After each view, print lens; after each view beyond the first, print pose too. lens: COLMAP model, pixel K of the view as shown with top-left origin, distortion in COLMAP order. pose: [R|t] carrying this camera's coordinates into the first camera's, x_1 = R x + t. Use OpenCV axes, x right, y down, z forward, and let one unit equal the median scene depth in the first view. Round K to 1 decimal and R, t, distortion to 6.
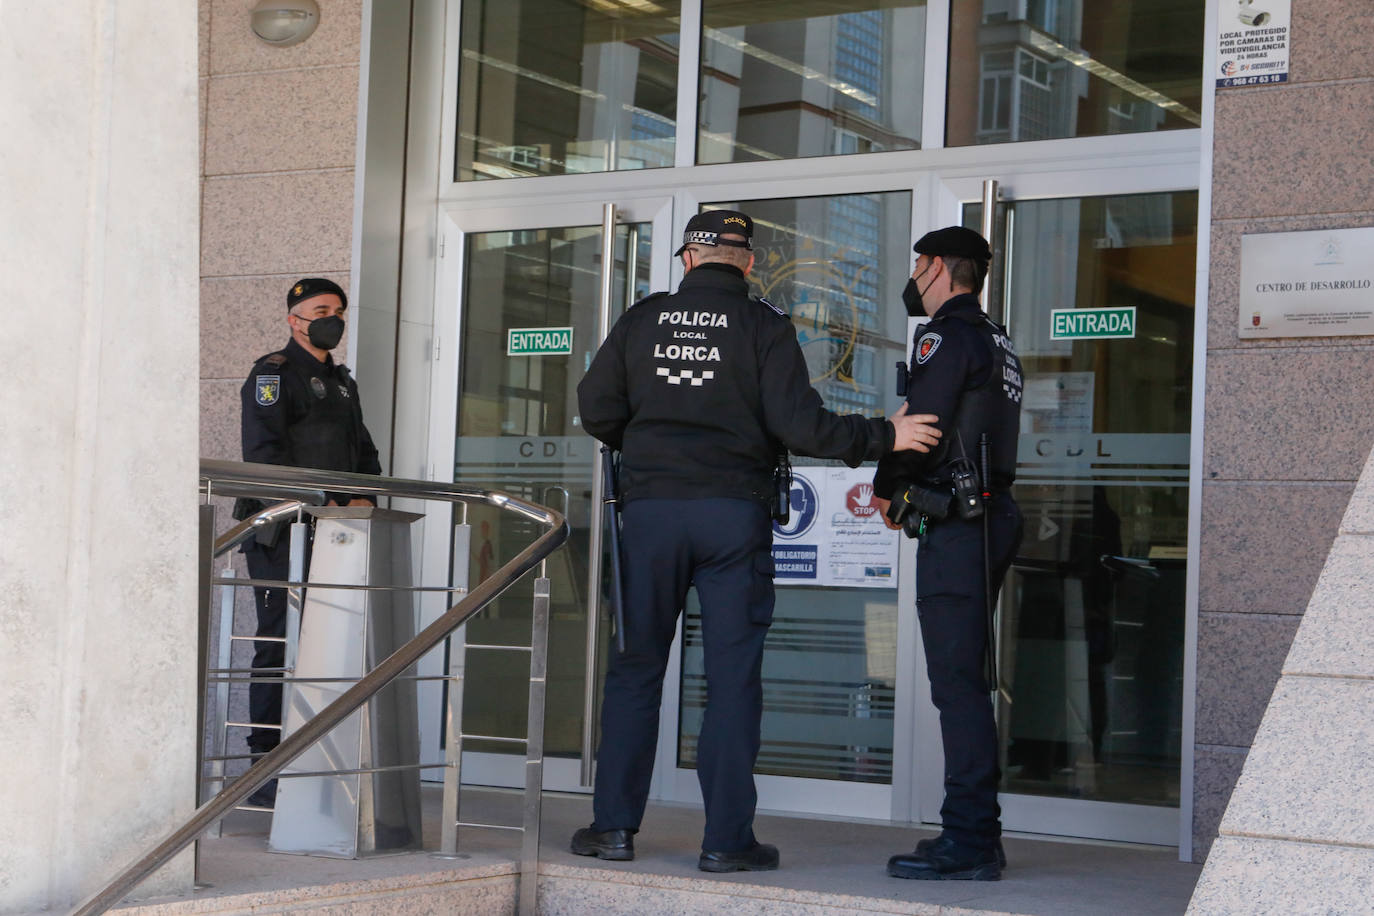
lens RADIAL K [[2518.2, 0, 689.2], [0, 2518.2, 467.3], [0, 0, 1]] dist [0.452294, 0.000000]
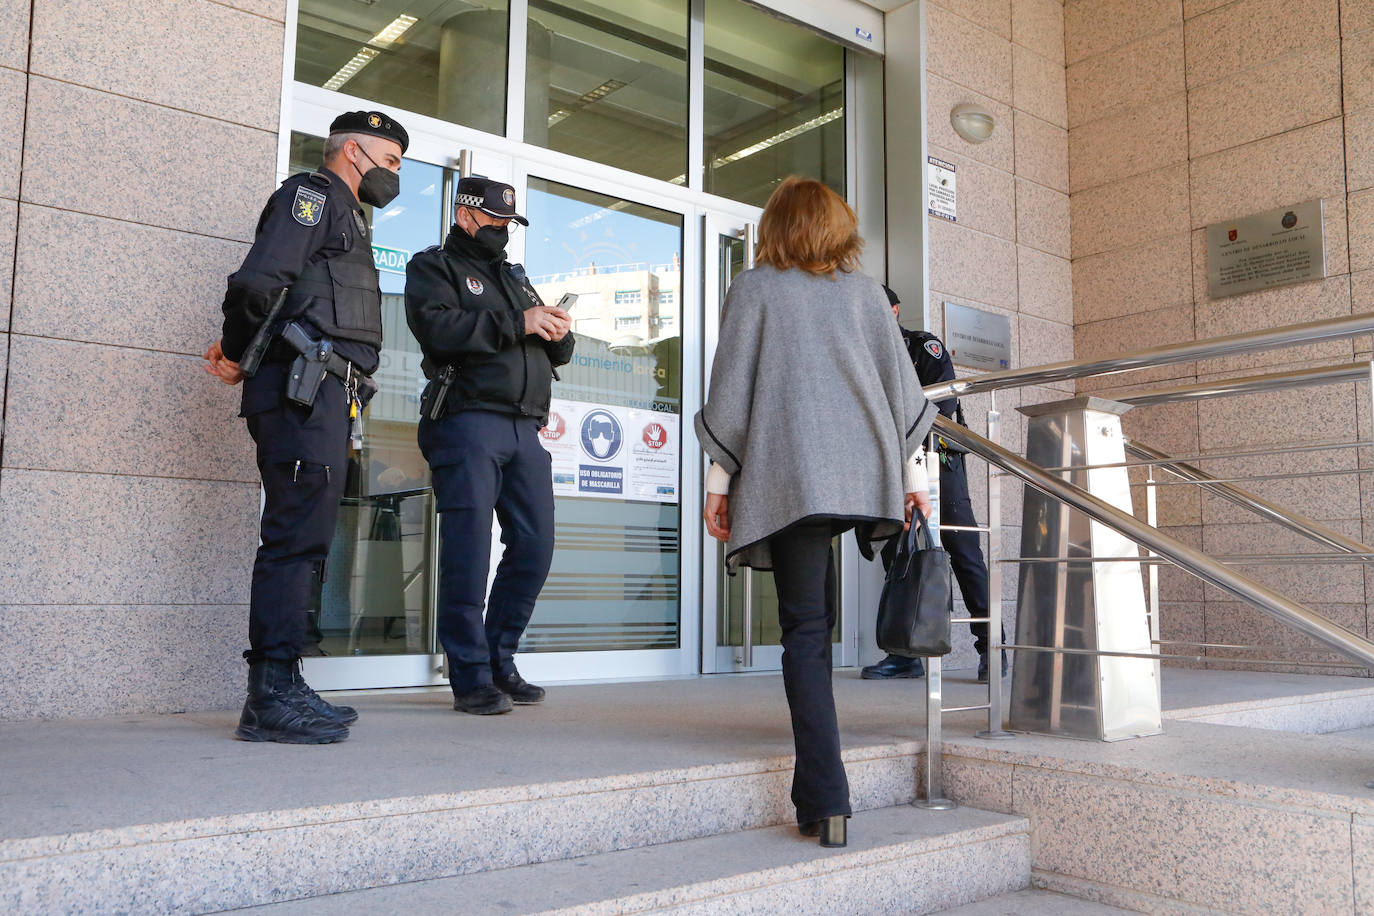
lens RADIAL K [[1200.9, 0, 682.6], [0, 1200.9, 454.4], [0, 0, 1]] dist [0.009876, 0.049038]
pose [[0.338141, 0.070158, 0.938477, -0.509733], [-0.049955, 0.997150, -0.056545, 0.056914], [-0.939769, -0.027762, 0.340681, 0.763961]]
